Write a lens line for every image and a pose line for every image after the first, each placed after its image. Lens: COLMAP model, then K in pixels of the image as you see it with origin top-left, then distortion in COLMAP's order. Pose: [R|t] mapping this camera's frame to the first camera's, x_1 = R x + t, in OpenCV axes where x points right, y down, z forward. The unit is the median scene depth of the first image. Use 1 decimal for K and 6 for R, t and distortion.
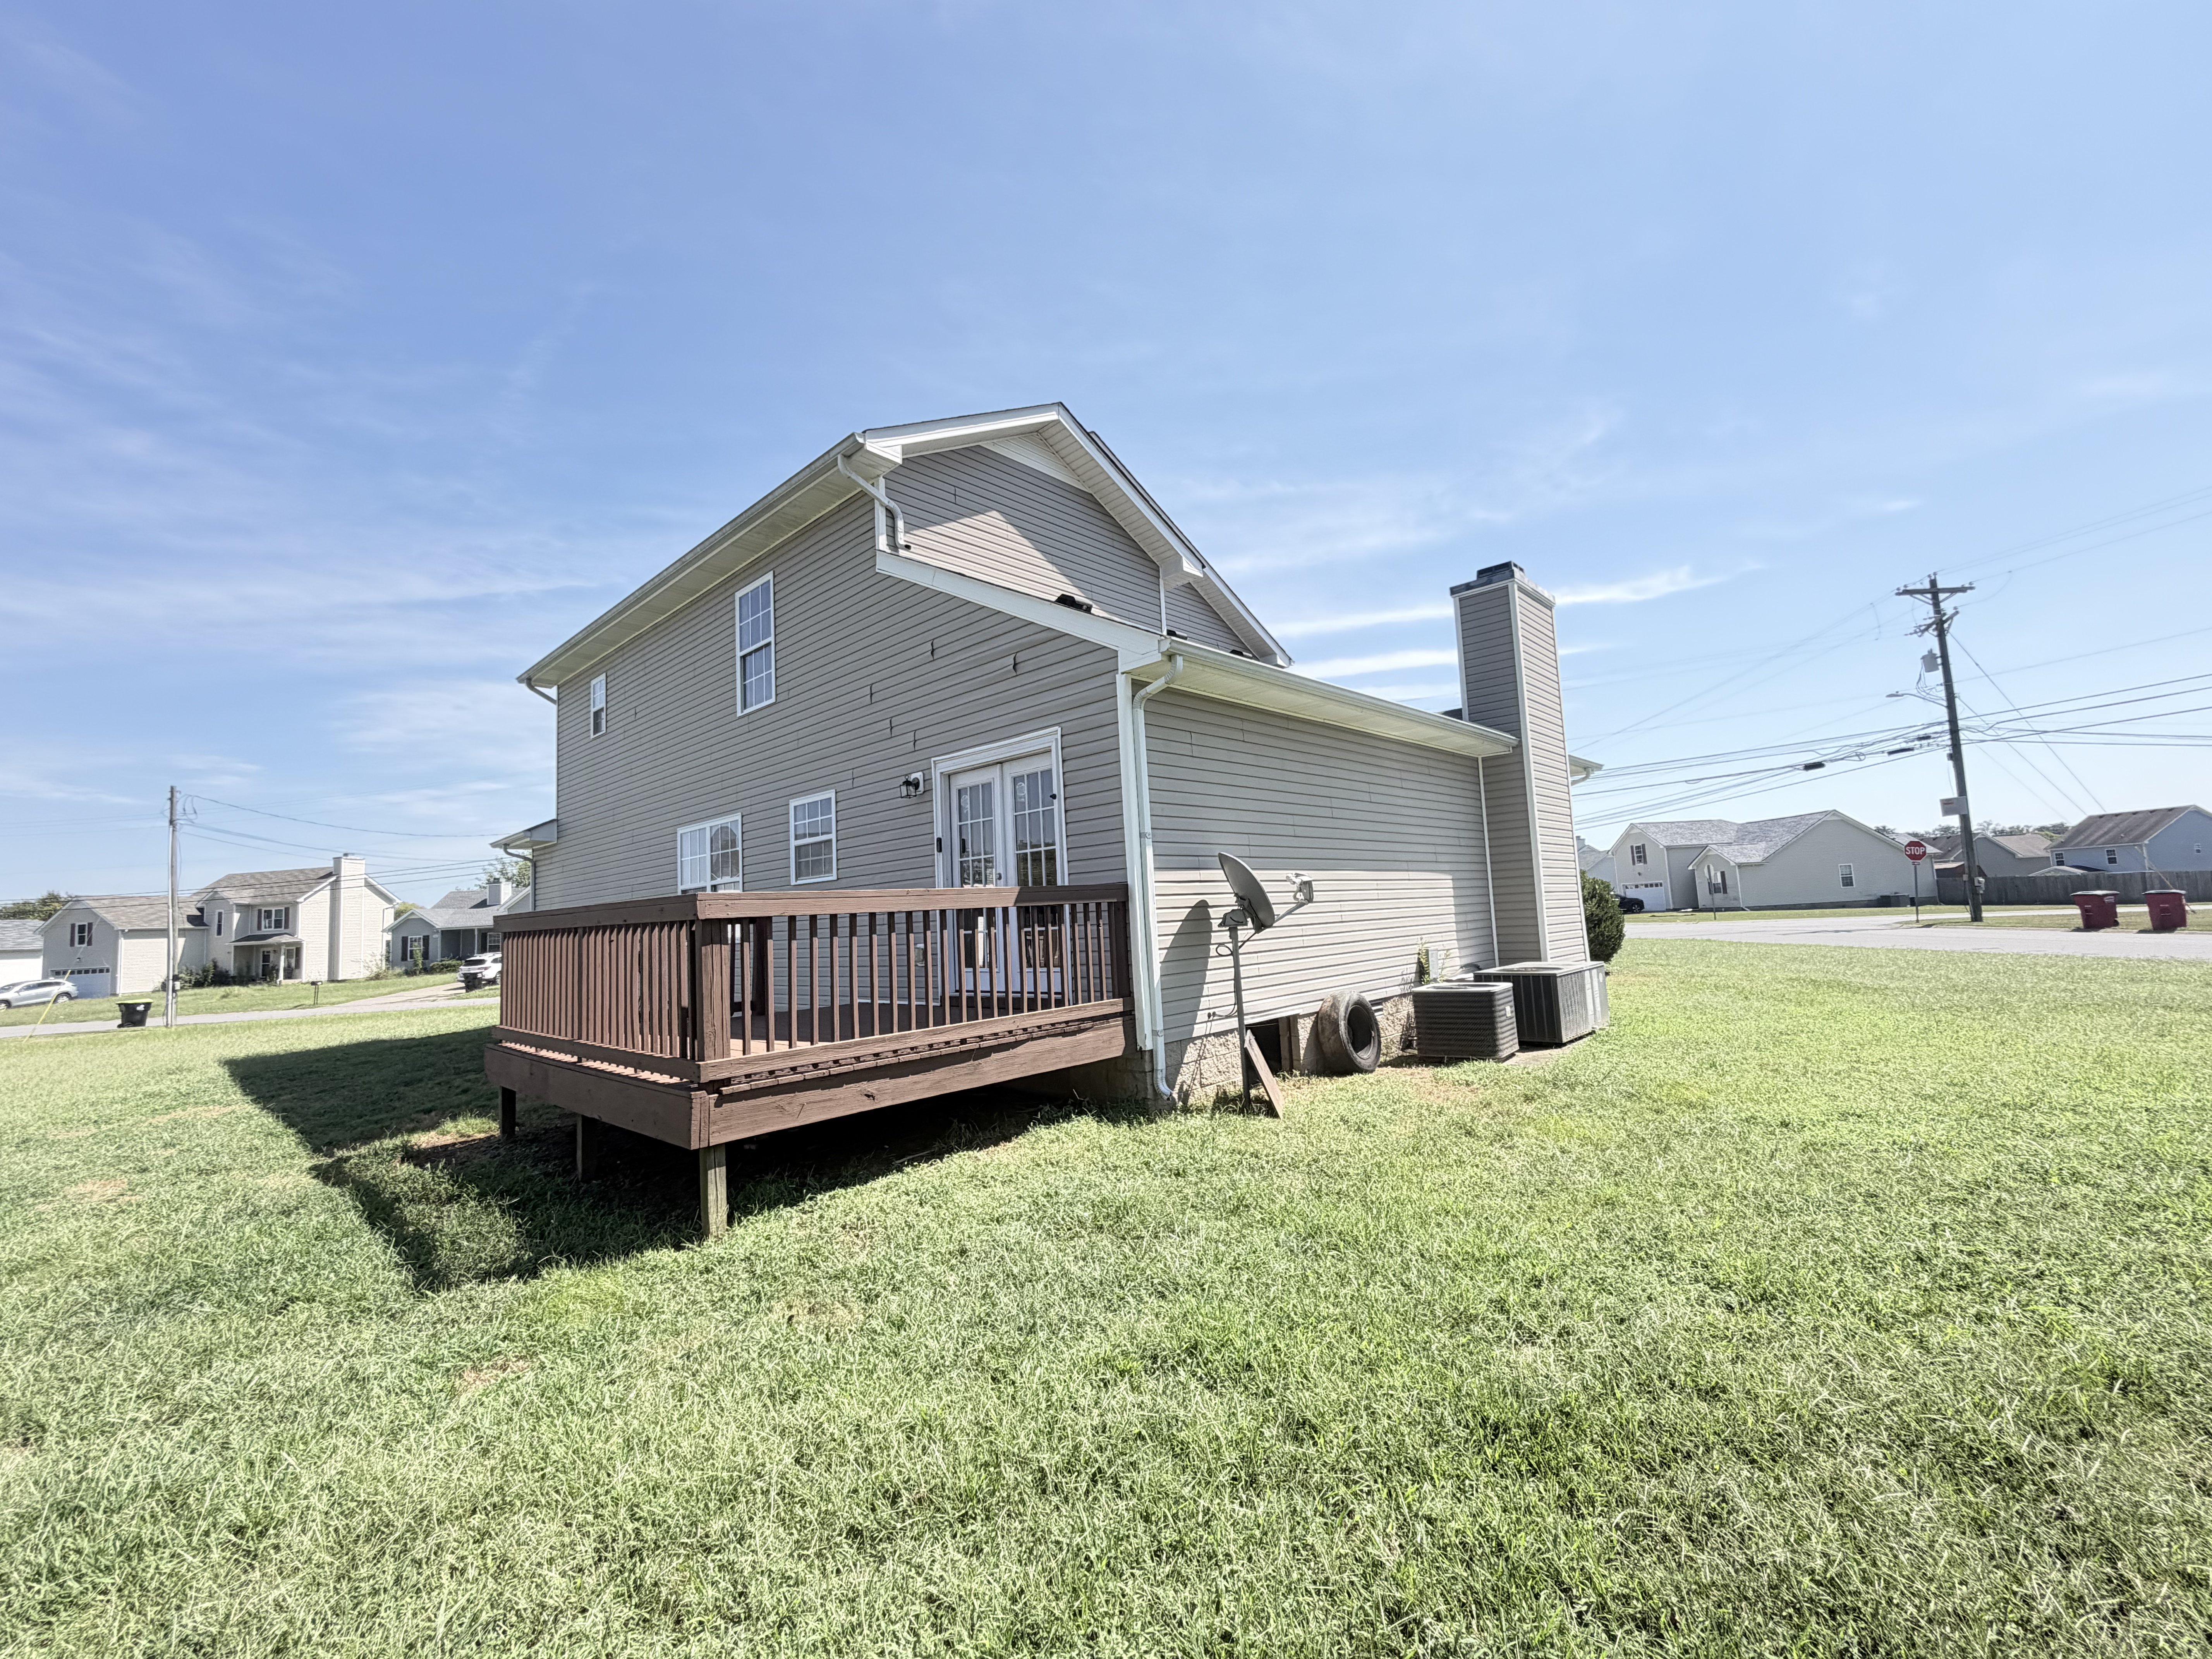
lens RADIAL K [[927.0, 0, 1099.3], [0, 927.0, 832.2], [0, 0, 1]] dist [-0.003536, -0.000244]
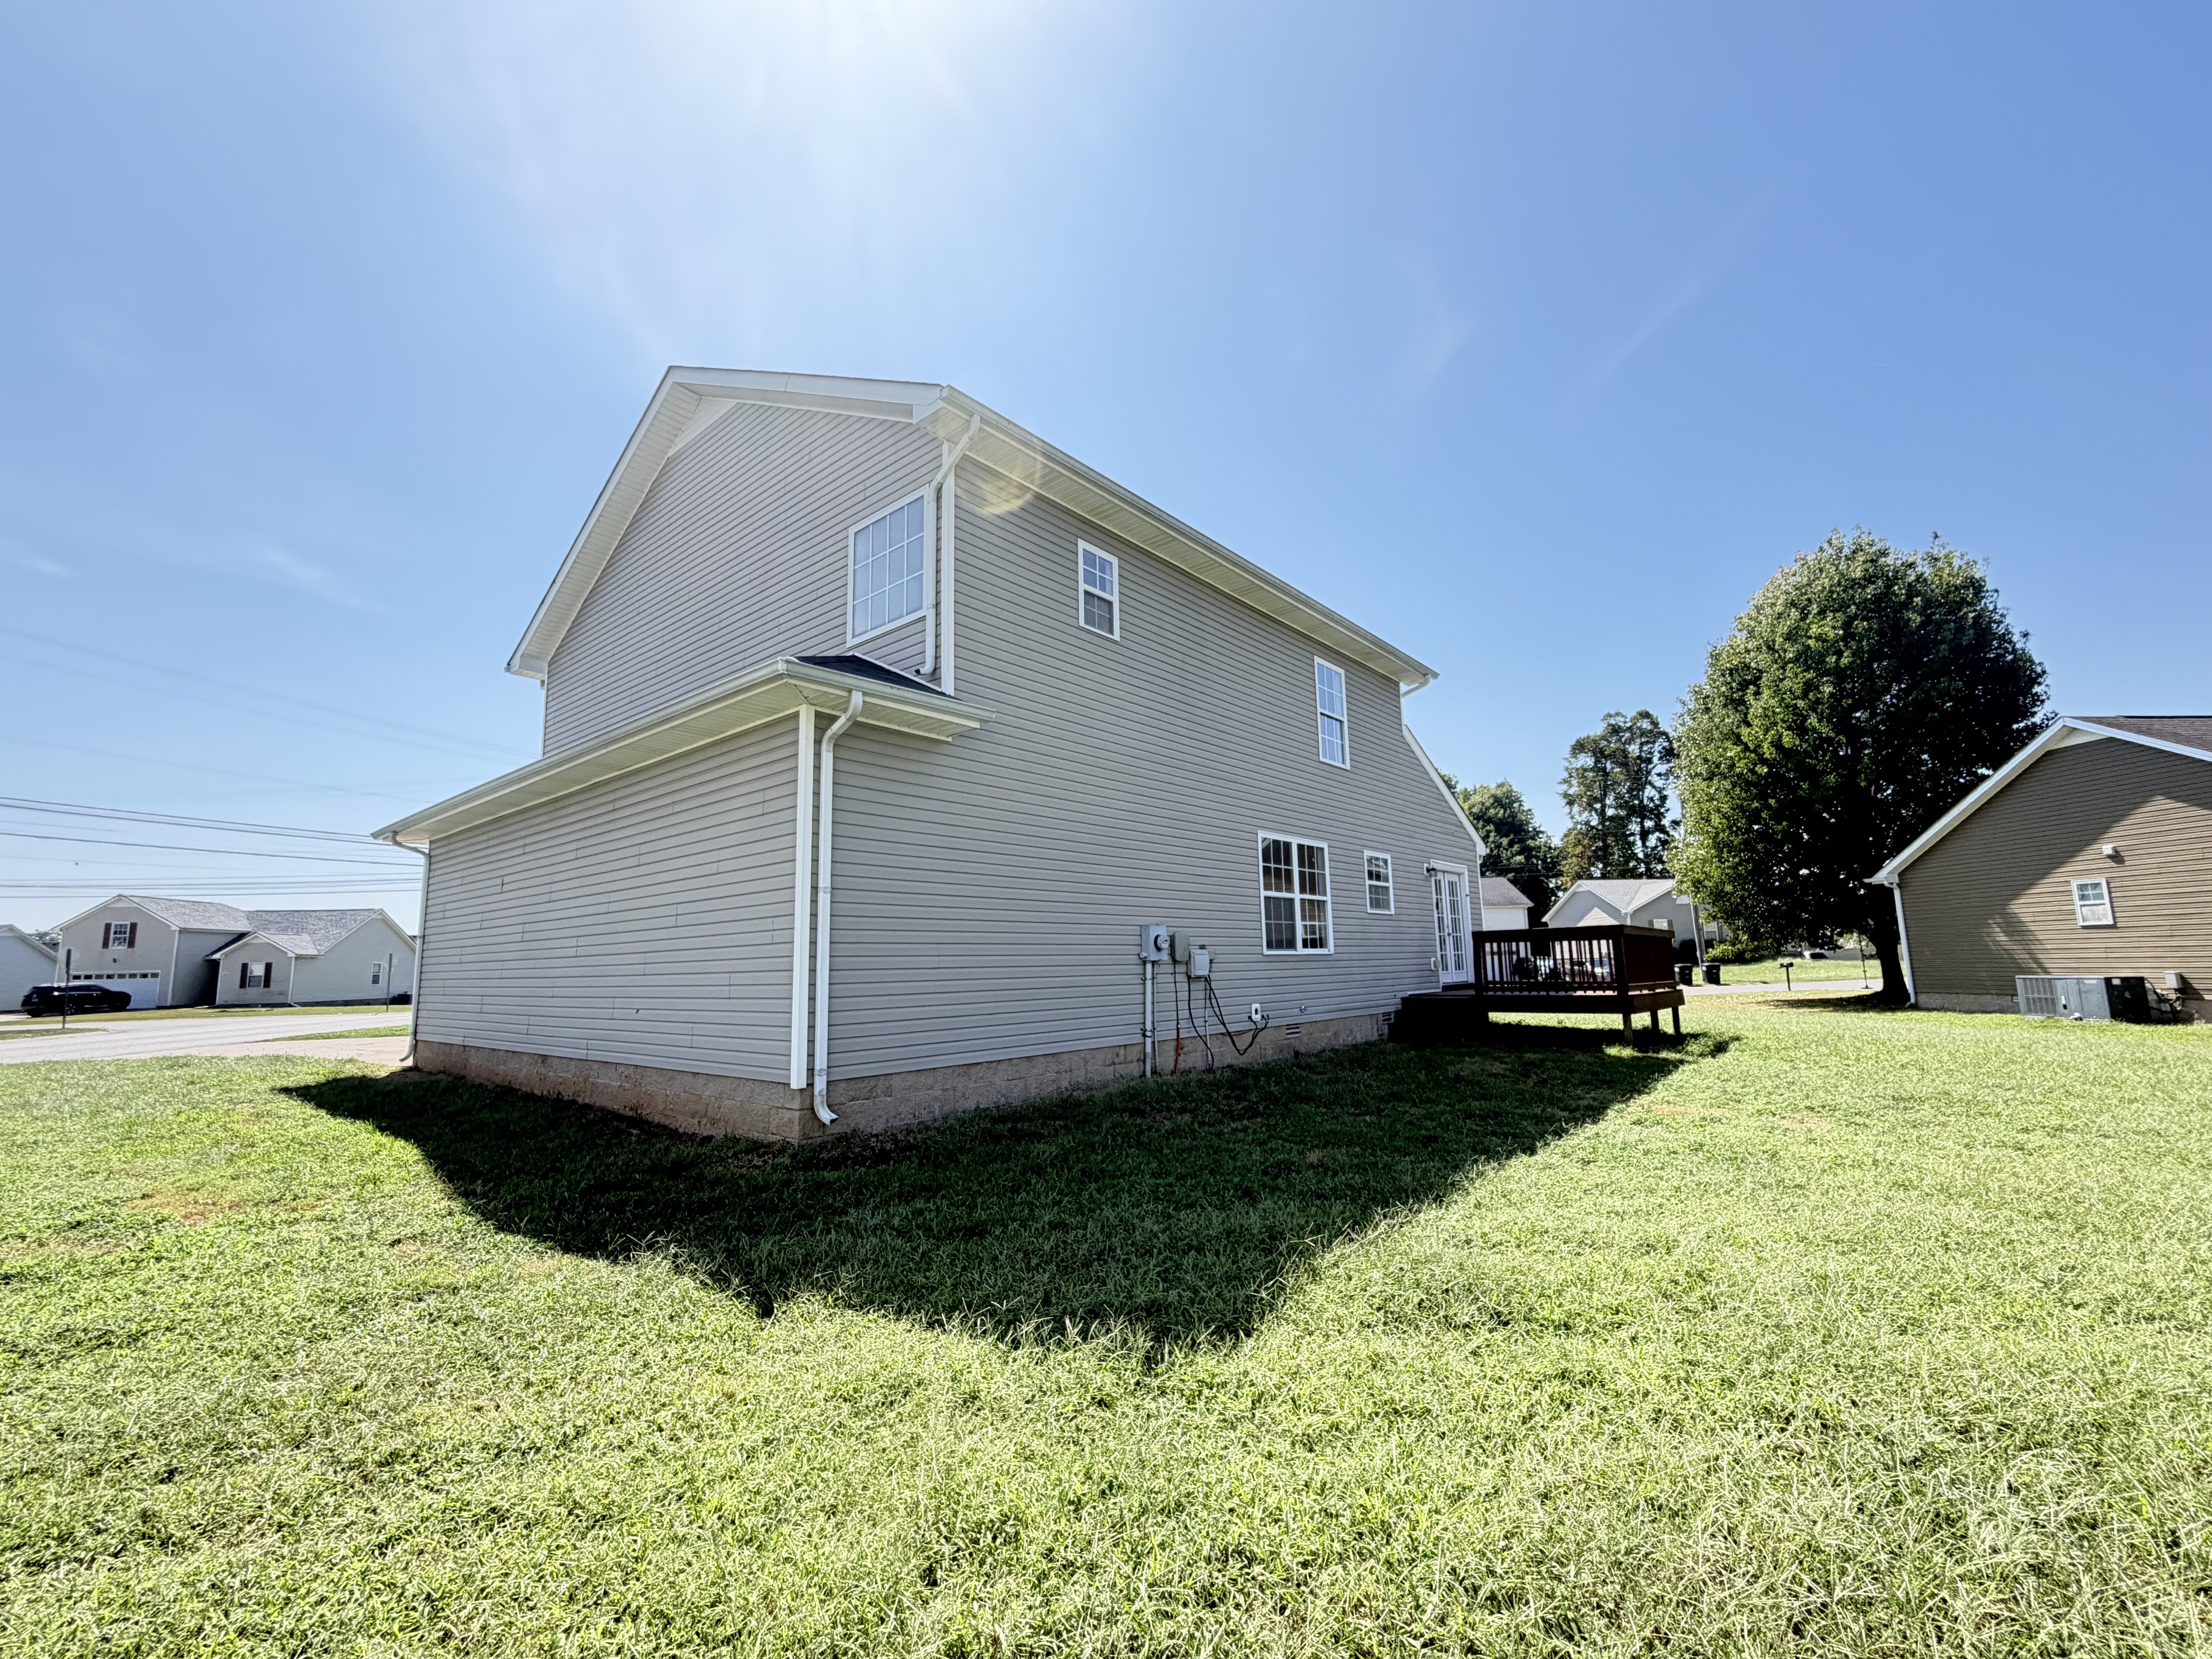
lens RADIAL K [[927.0, 0, 1095.7], [0, 927.0, 832.4], [0, 0, 1]] dist [-0.003536, -0.000244]
pose [[-0.038710, 0.190135, 0.980995, -0.263779], [-0.075297, 0.978384, -0.192600, 0.031577], [-0.996410, -0.081322, -0.023557, 0.236770]]
